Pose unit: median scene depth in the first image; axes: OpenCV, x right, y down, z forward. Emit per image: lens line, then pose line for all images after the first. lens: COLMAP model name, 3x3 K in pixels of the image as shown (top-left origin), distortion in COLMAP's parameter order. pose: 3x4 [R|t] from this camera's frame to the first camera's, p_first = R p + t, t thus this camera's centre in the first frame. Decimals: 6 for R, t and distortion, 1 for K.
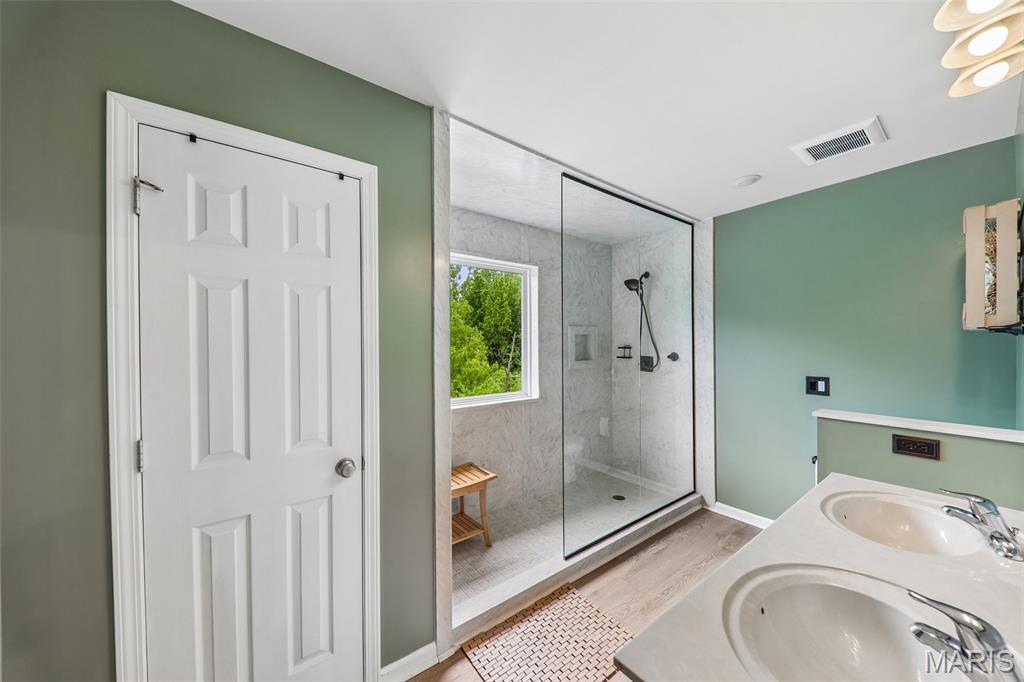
lens RADIAL K [[353.8, 0, 516.5], [0, 353.8, 342.5], [0, 0, 1]] dist [0.009153, -0.000082]
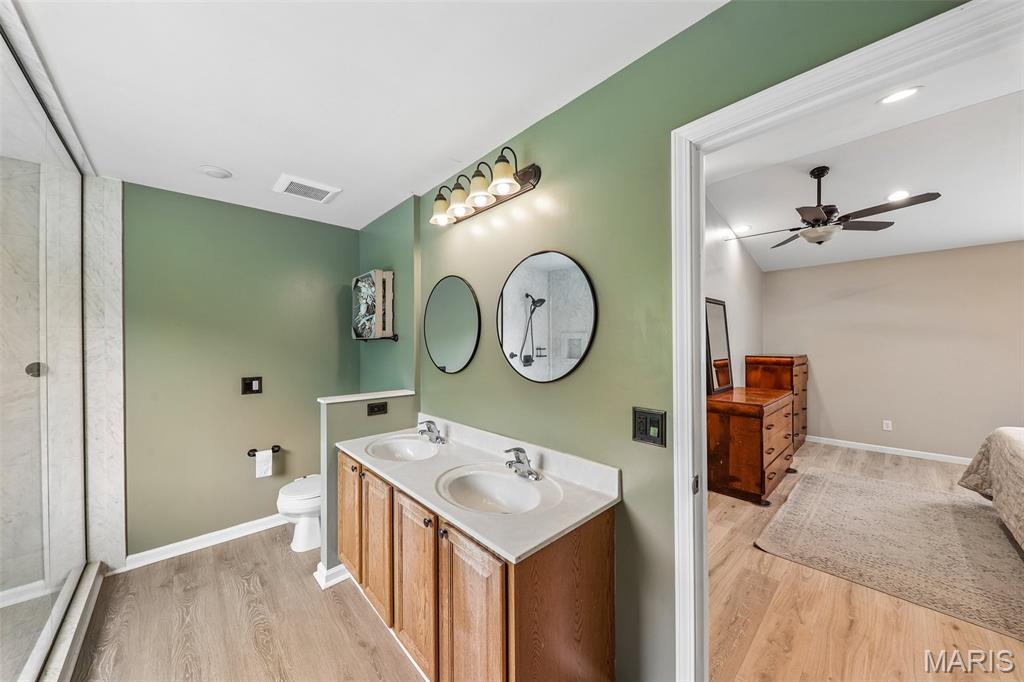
lens RADIAL K [[352.3, 0, 504.7], [0, 352.3, 342.1], [0, 0, 1]] dist [0.019272, -0.008178]
pose [[-0.083688, 0.008008, 0.996460, -0.315985], [0.003079, 0.999965, -0.007778, -0.001698], [-0.996487, 0.002417, -0.083710, 0.307190]]
